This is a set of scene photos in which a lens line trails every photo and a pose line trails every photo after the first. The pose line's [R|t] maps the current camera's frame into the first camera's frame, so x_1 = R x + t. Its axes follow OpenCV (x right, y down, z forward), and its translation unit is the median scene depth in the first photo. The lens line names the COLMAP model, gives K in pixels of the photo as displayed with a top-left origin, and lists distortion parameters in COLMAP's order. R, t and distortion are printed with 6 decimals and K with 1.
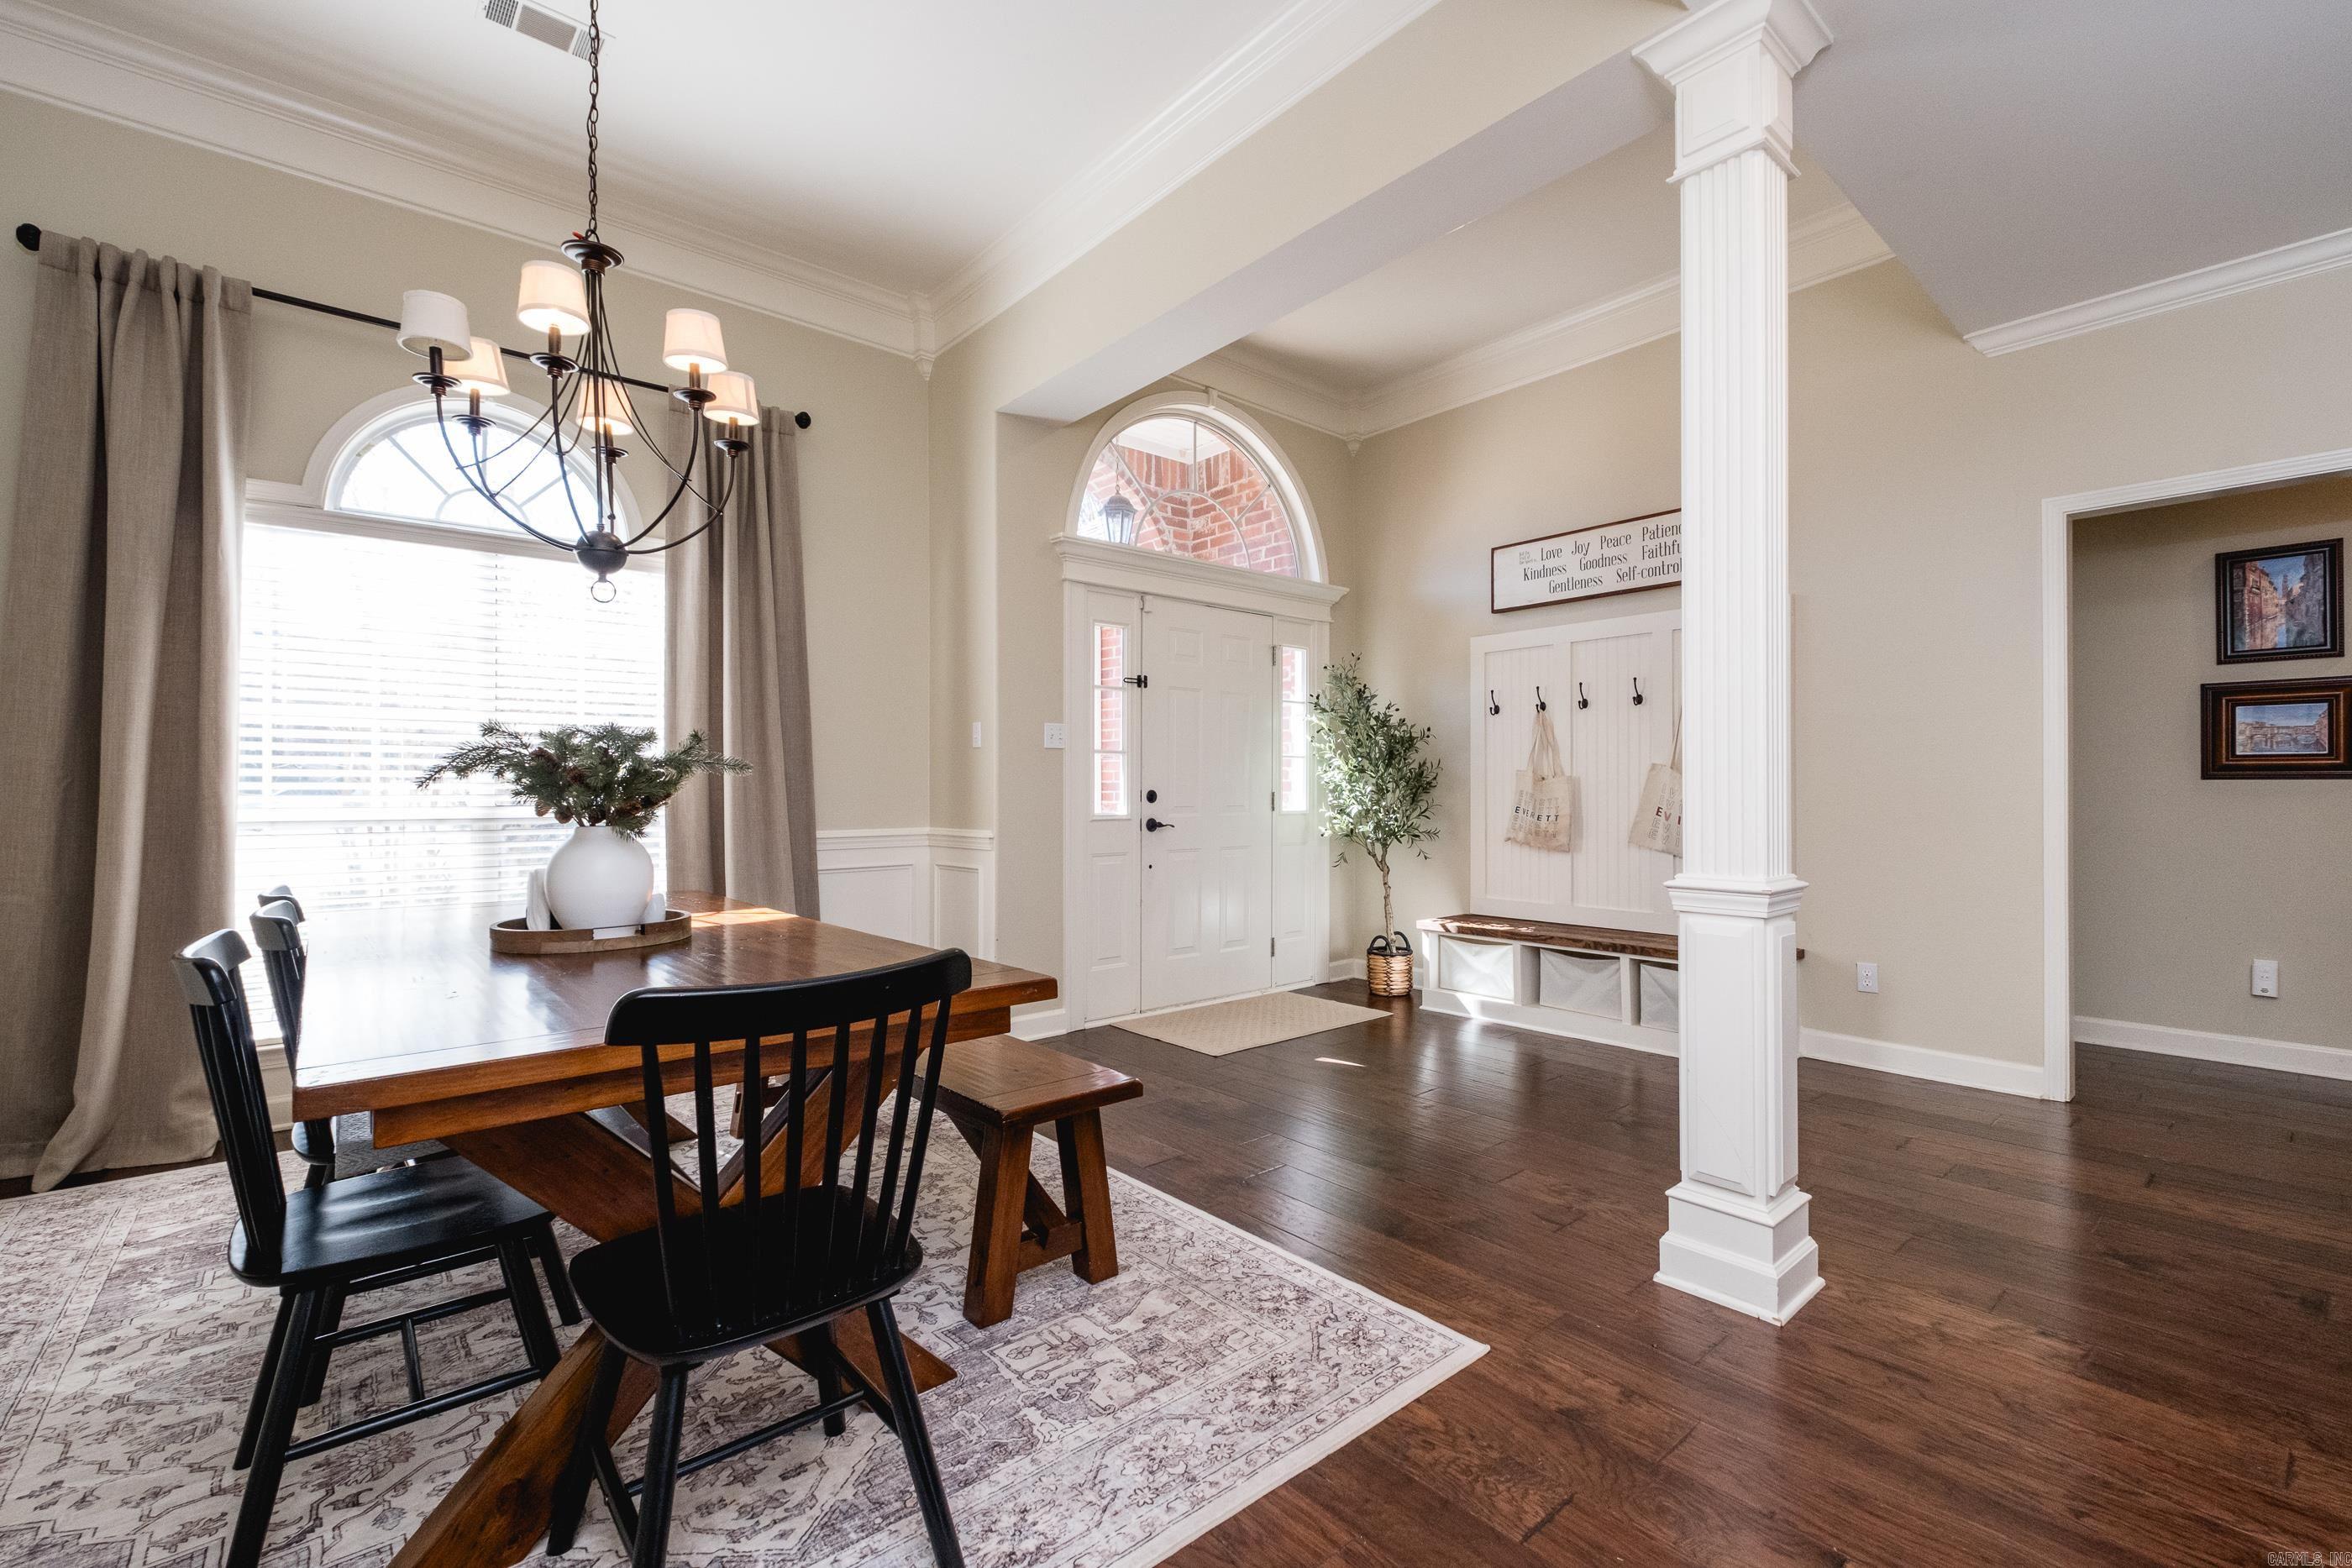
lens RADIAL K [[1027.4, 0, 1209.3], [0, 1027.4, 771.8], [0, 0, 1]] dist [0.009280, -0.006044]
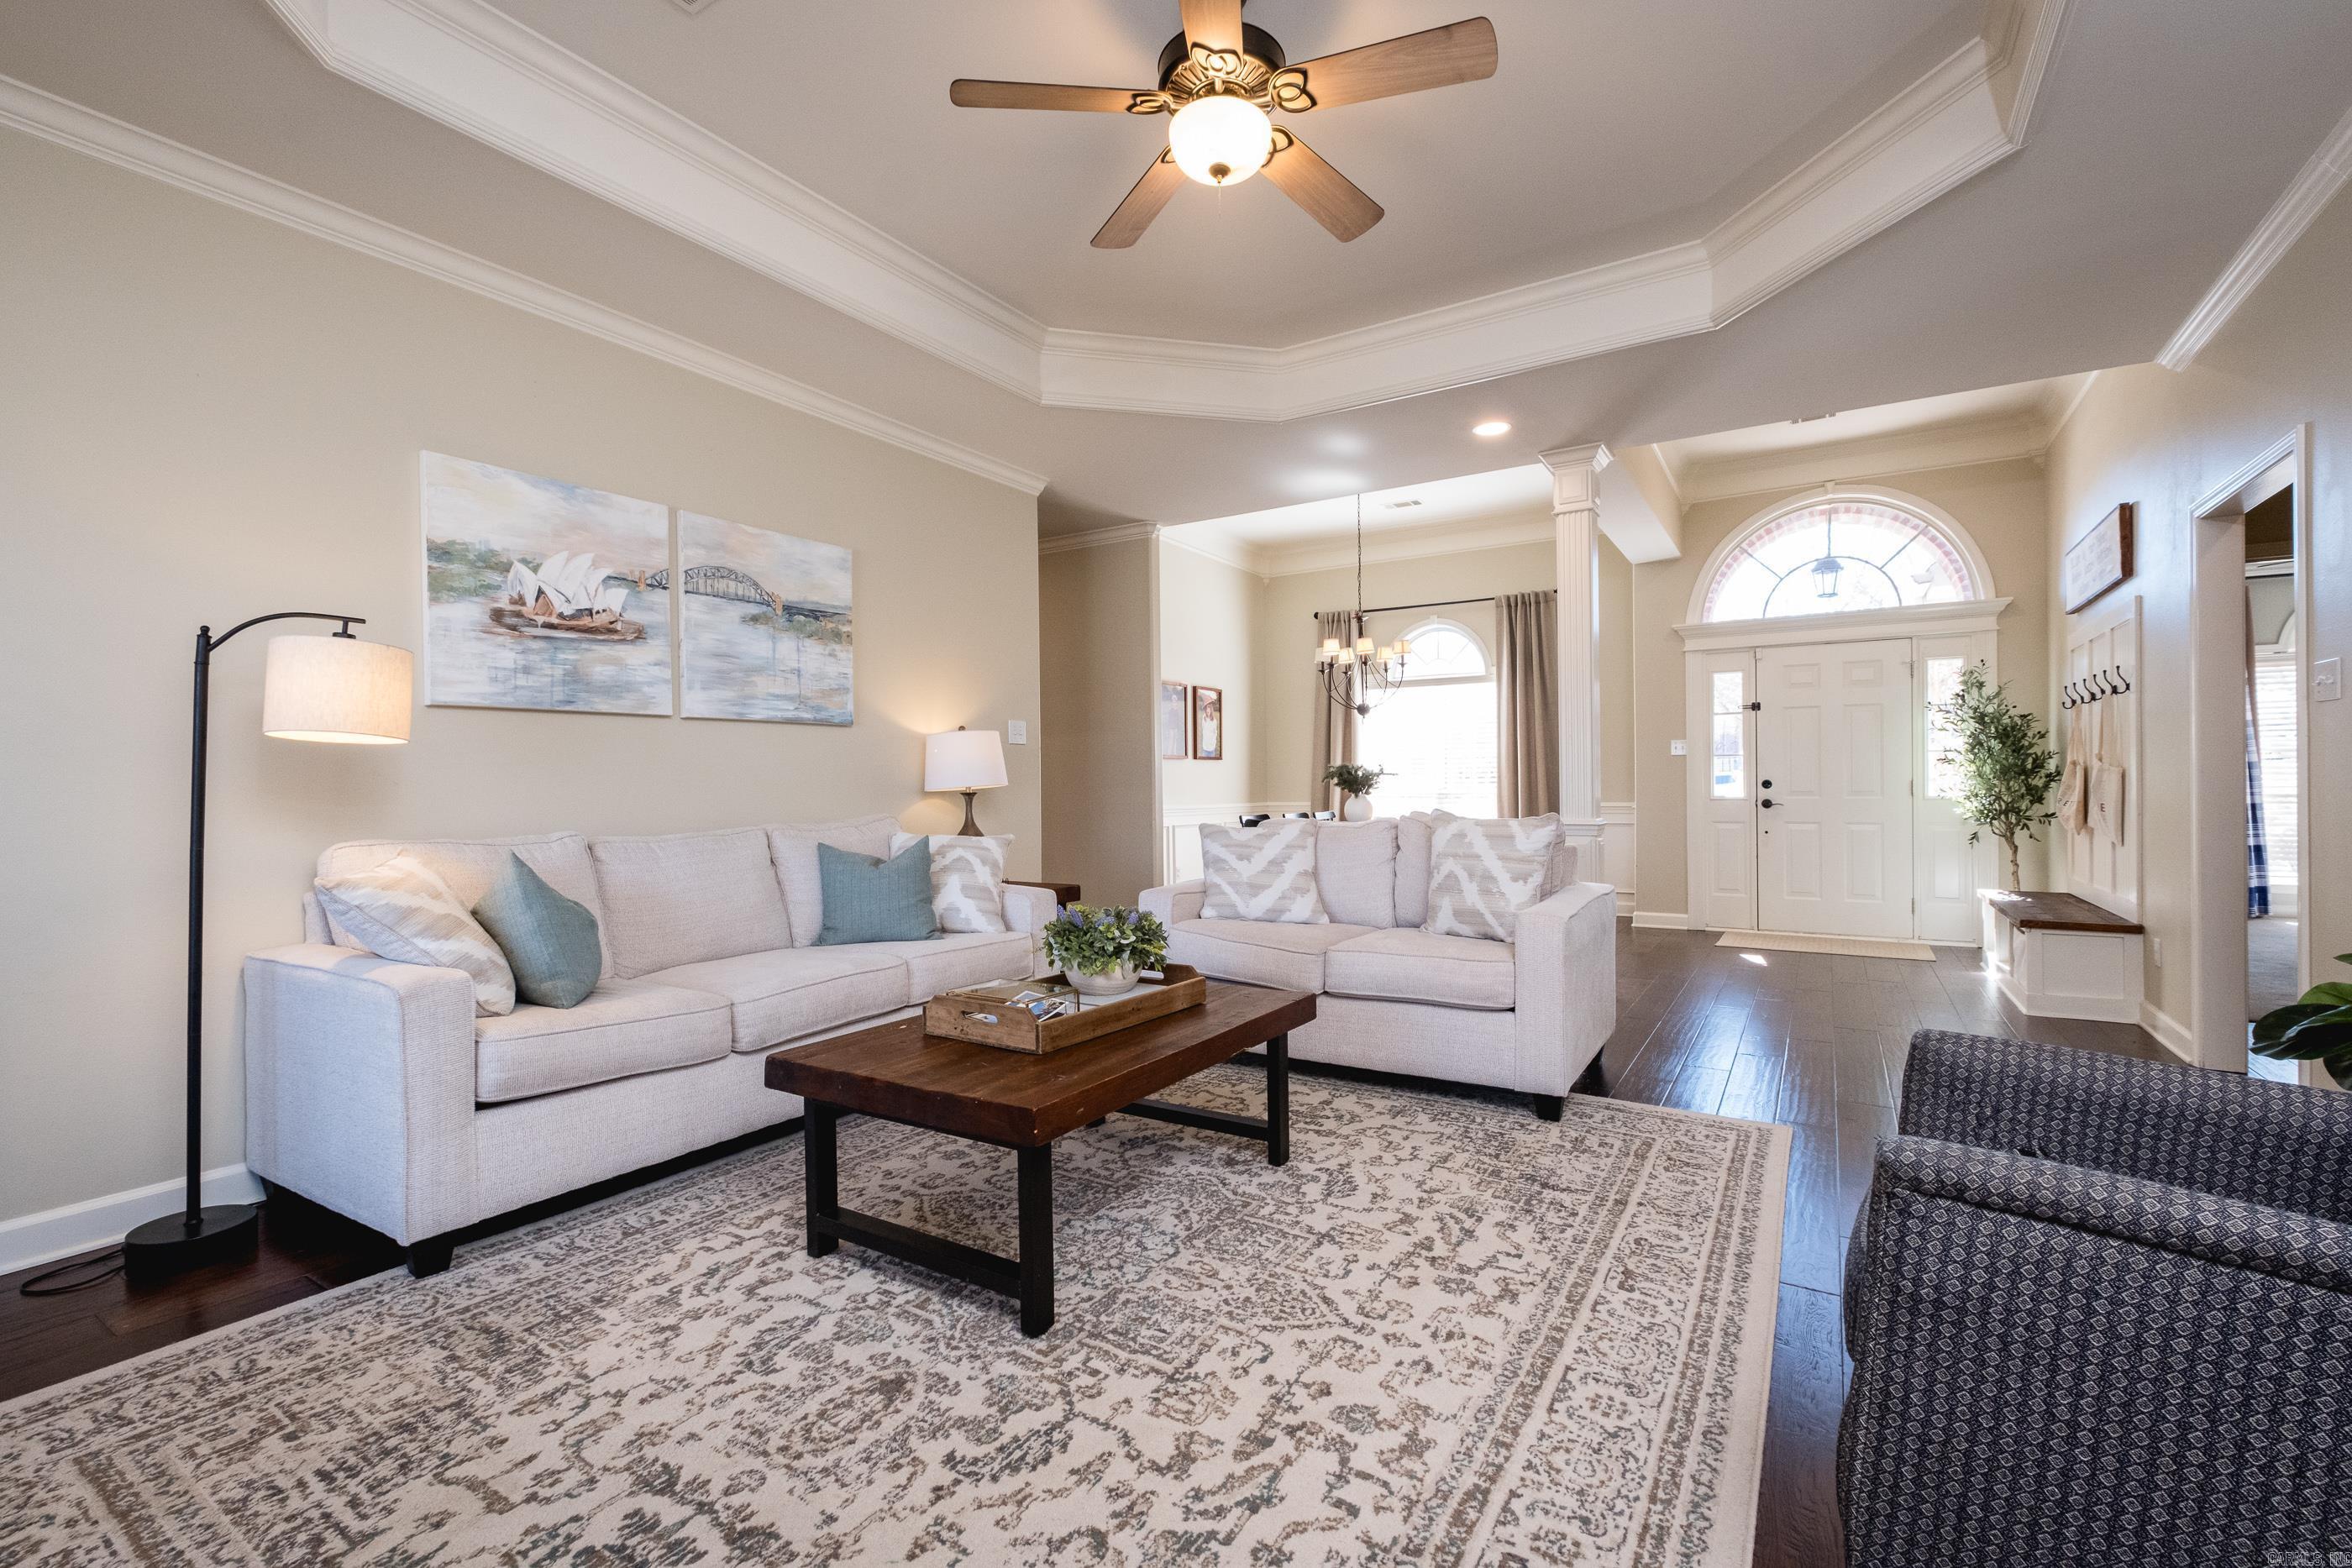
lens RADIAL K [[1027.4, 0, 1201.3], [0, 1027.4, 783.1], [0, 0, 1]] dist [0.009280, -0.006044]
pose [[0.280162, -0.003542, -0.959946, 1.099344], [0.025006, 0.999681, 0.003609, -0.003445], [0.959627, -0.025016, 0.280161, -0.168312]]
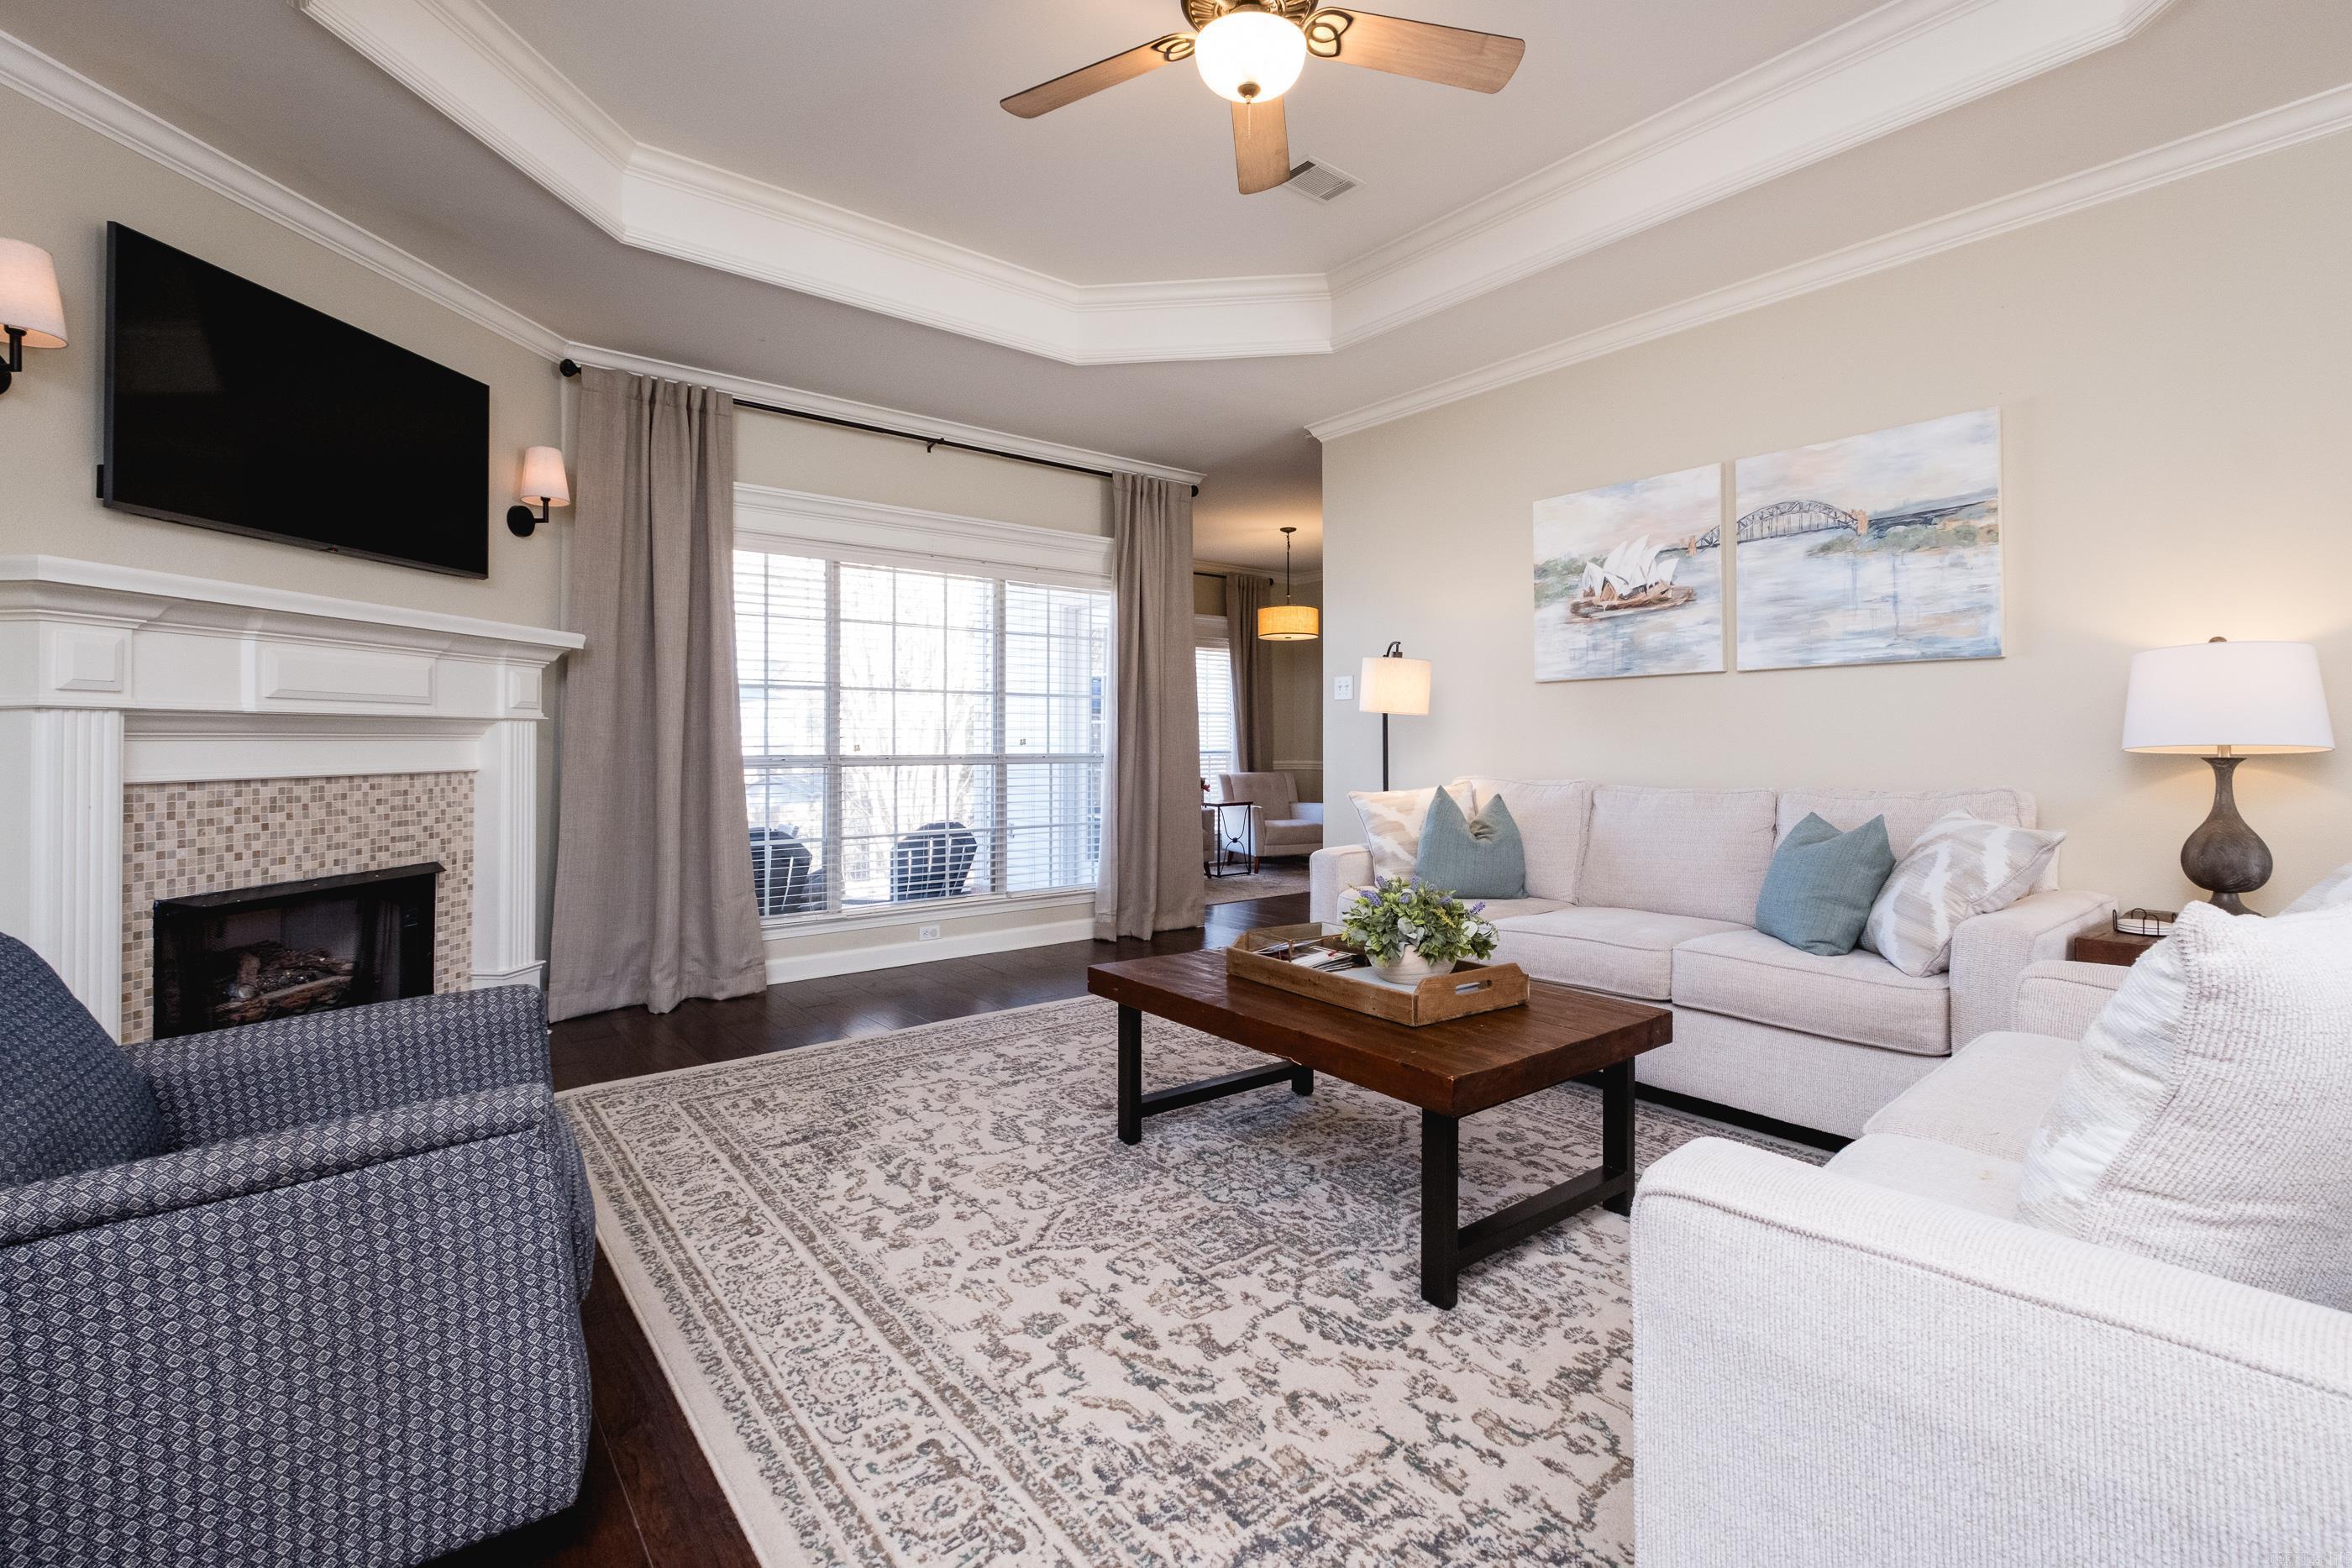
lens RADIAL K [[1027.4, 0, 1161.7], [0, 1027.4, 743.6], [0, 0, 1]] dist [0.009280, -0.006044]
pose [[-0.997415, 0.002424, 0.071812, 0.637863], [0.001545, 0.999923, -0.012296, 0.001697], [-0.071836, -0.012154, -0.997342, 0.433894]]
